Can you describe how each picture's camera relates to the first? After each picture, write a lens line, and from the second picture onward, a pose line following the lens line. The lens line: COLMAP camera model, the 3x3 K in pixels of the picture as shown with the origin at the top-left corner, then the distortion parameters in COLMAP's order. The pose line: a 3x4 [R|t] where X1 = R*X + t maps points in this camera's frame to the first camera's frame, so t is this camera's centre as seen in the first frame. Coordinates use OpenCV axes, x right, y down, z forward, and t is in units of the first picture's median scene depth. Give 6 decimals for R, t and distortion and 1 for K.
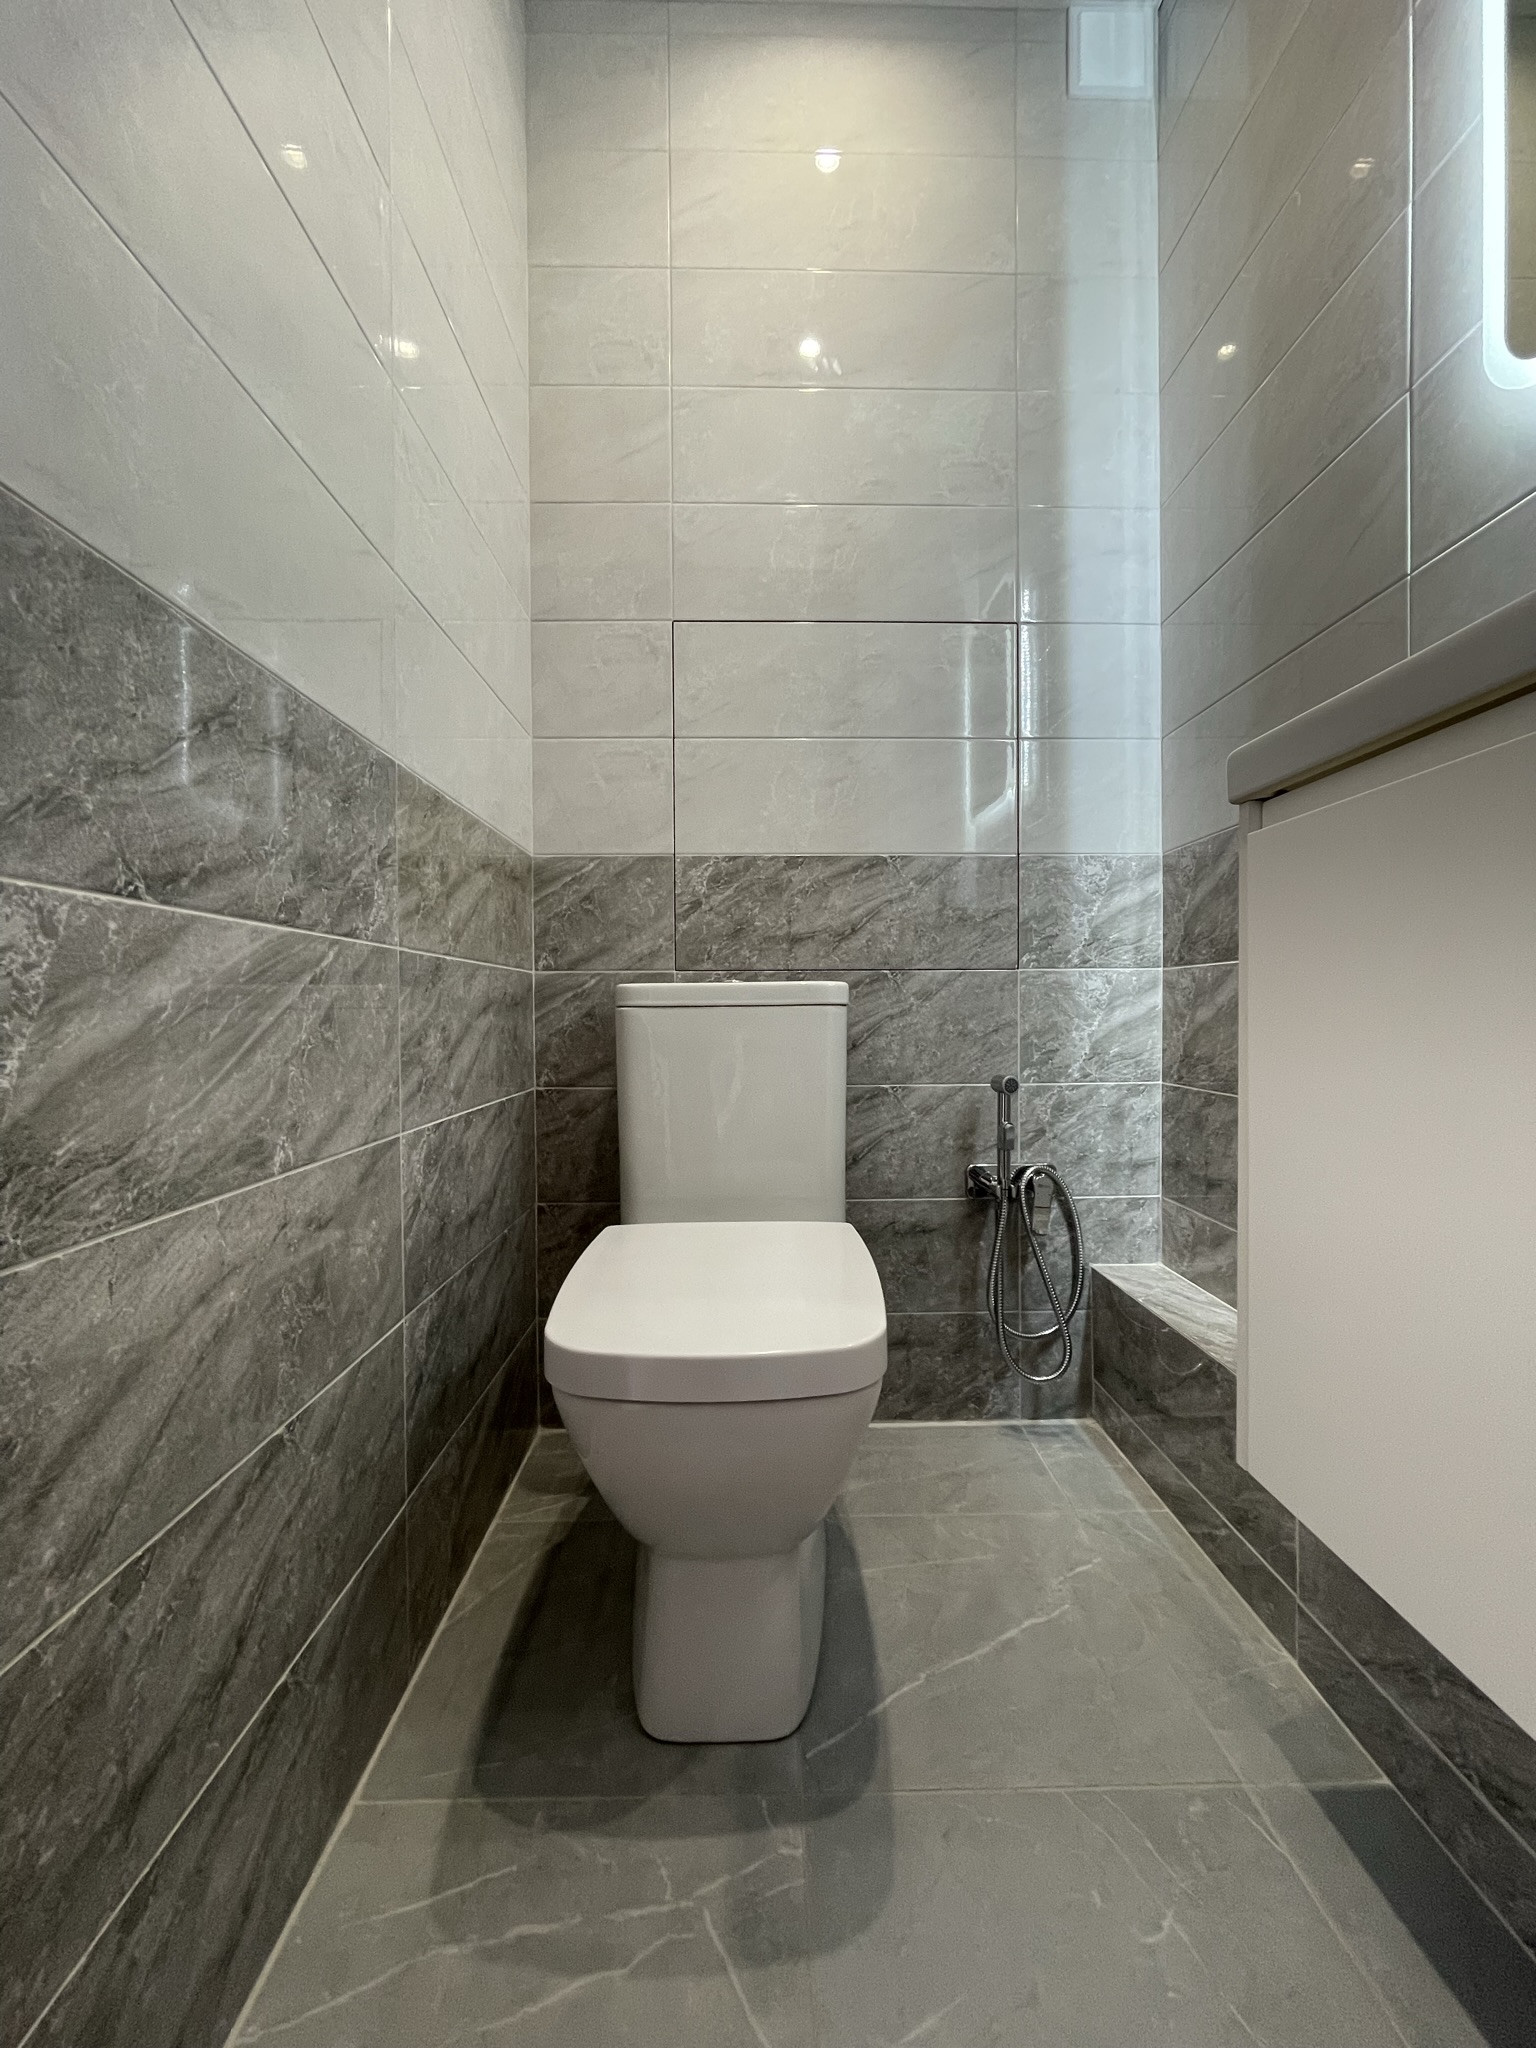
lens RADIAL K [[825.2, 0, 763.4], [0, 825.2, 1022.7], [0, 0, 1]] dist [-0.000860, -0.000697]
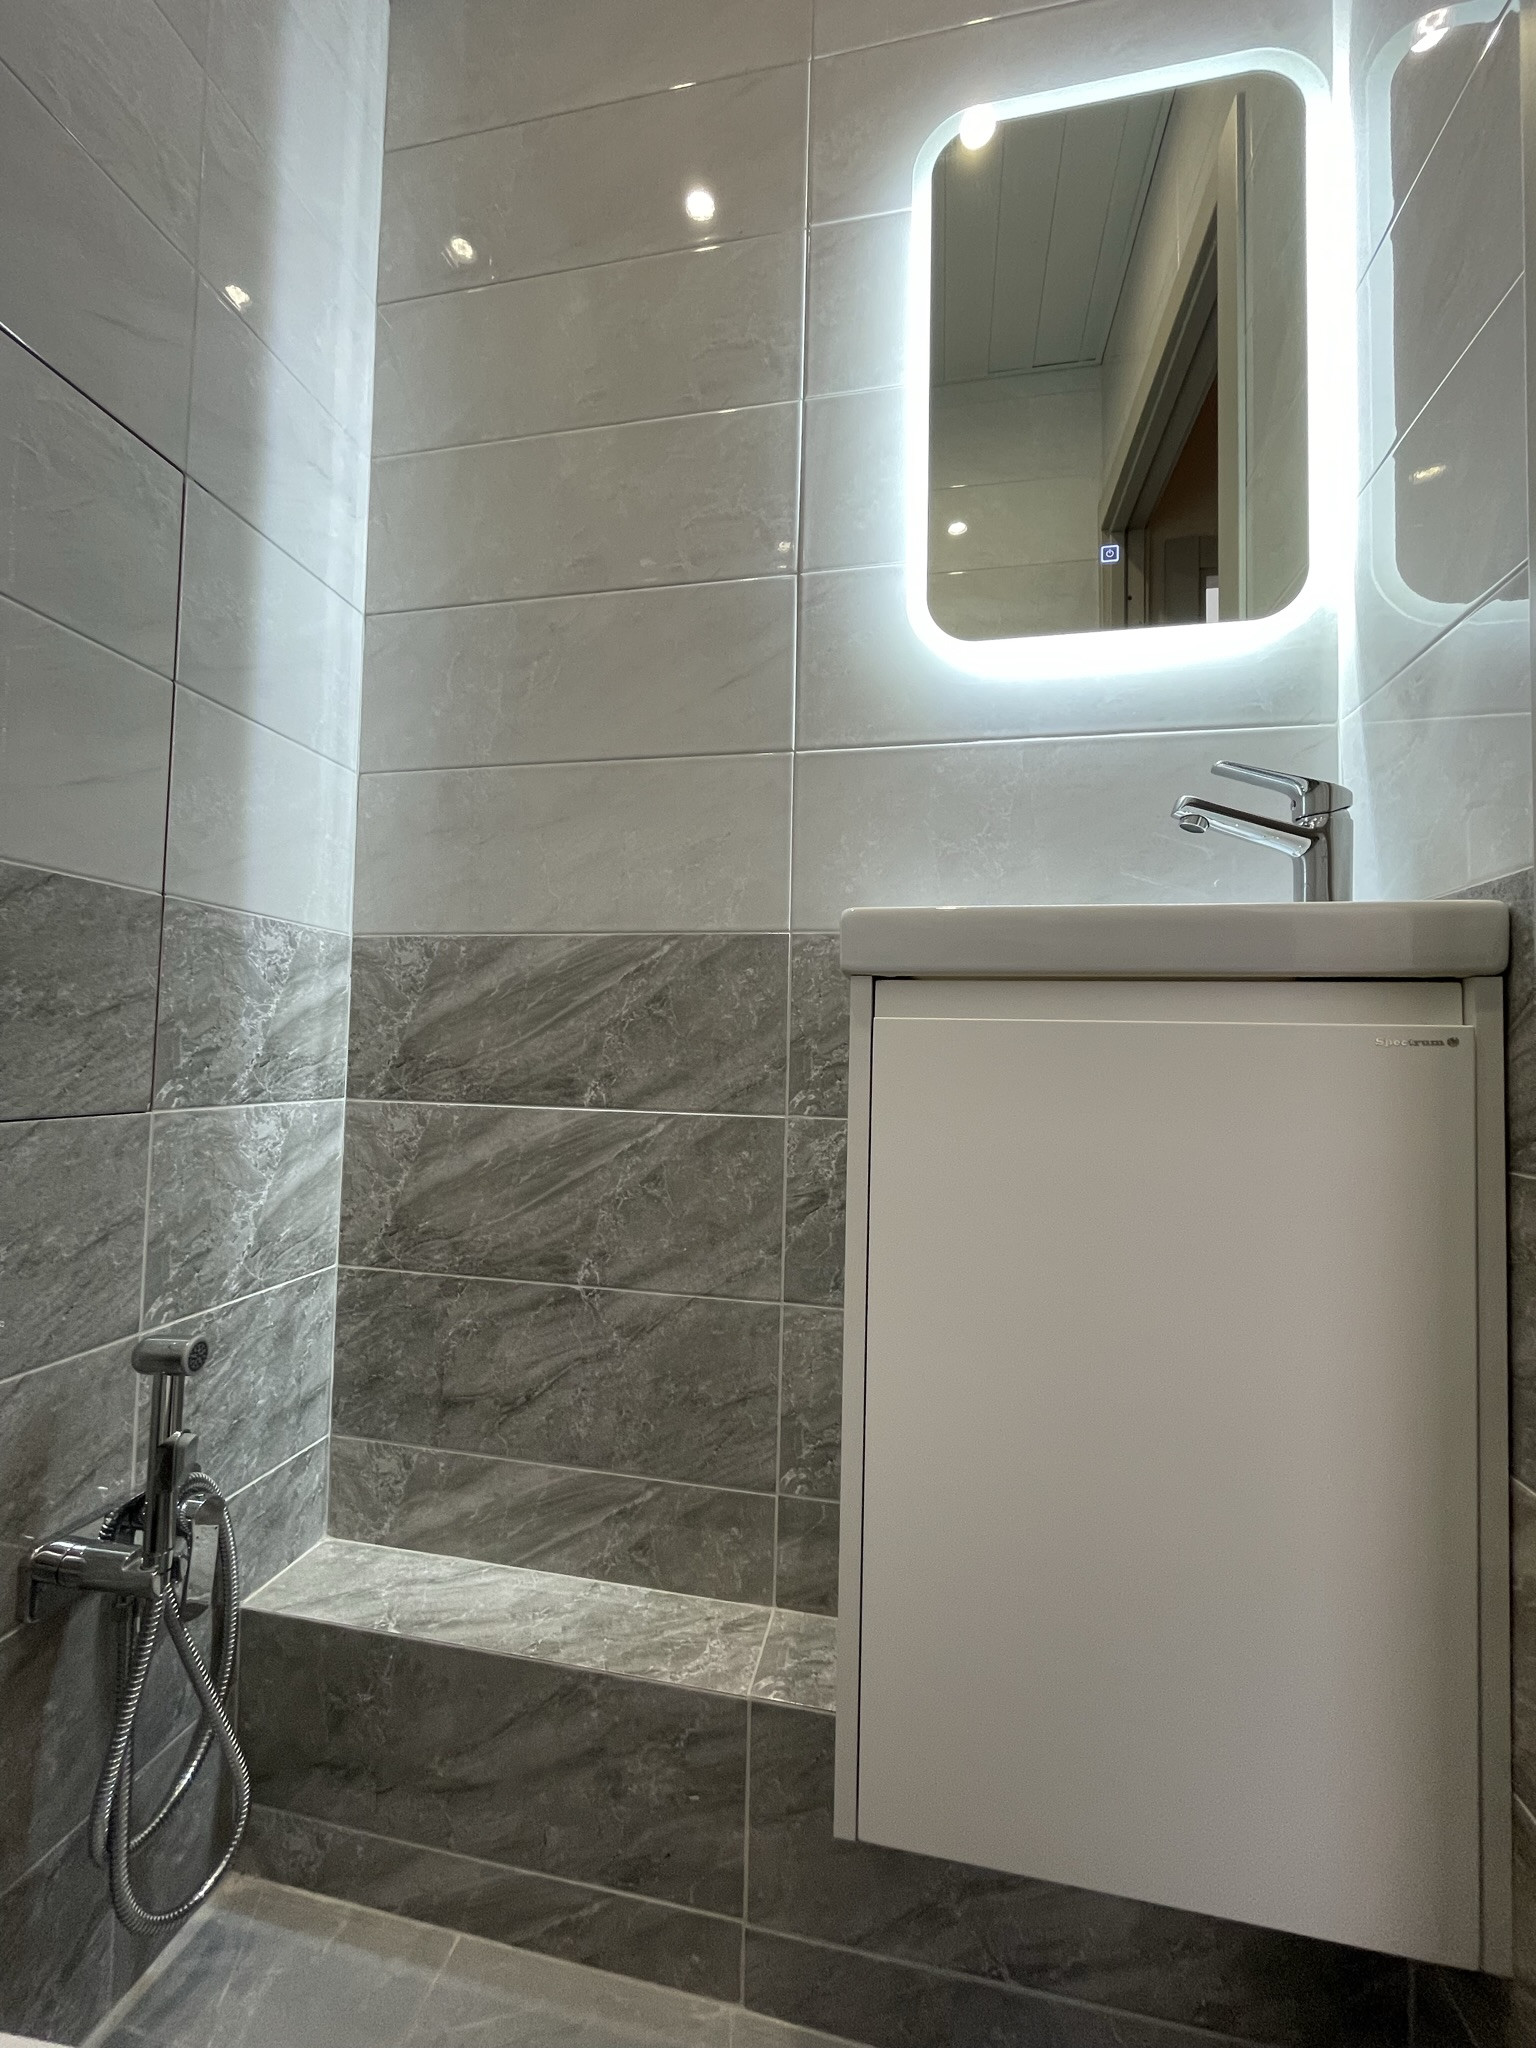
lens RADIAL K [[825.2, 0, 761.4], [0, 825.2, 1023.6], [0, 0, 1]] dist [-0.000860, -0.000697]
pose [[0.211443, 0.049716, 0.976125, -0.122694], [-0.009955, 0.998763, -0.048713, -0.098829], [-0.977340, 0.000583, 0.211677, 0.511504]]
